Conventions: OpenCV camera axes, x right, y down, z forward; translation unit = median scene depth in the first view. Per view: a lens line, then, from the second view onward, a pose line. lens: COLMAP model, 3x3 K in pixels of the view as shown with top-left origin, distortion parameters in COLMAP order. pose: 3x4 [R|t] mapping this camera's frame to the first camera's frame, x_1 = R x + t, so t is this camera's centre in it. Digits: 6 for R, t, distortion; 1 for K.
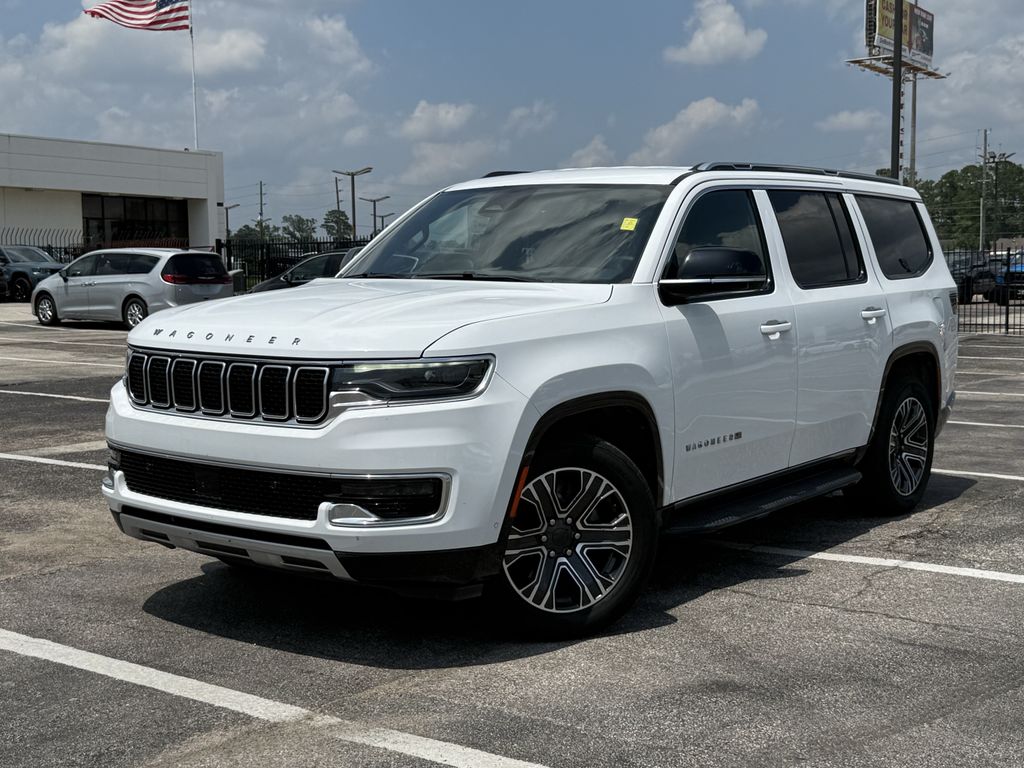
lens RADIAL K [[1343.3, 0, 537.2], [0, 1343.3, 356.5], [0, 0, 1]] dist [0.033287, 0.000000]
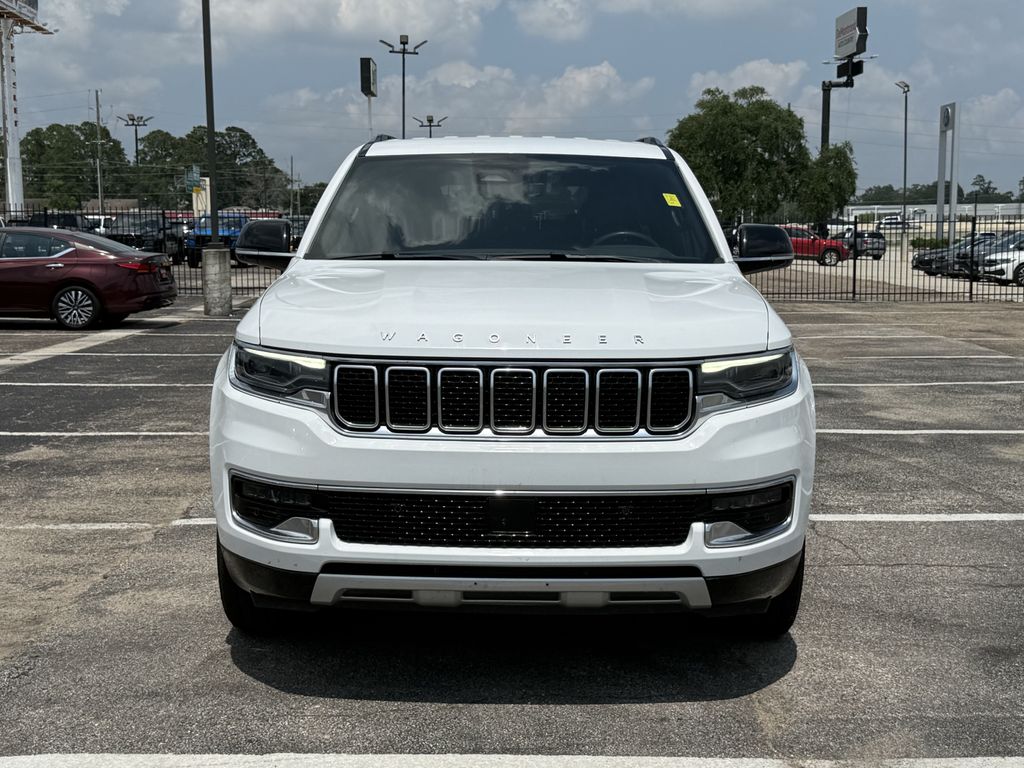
lens RADIAL K [[1314.3, 0, 526.9], [0, 1314.3, 380.1], [0, 0, 1]] dist [0.063714, 0.000000]
pose [[0.810710, -0.059191, 0.582448, -0.706665], [0.030787, 0.997810, 0.058549, -0.035025], [-0.584637, -0.029534, 0.810757, 0.364484]]
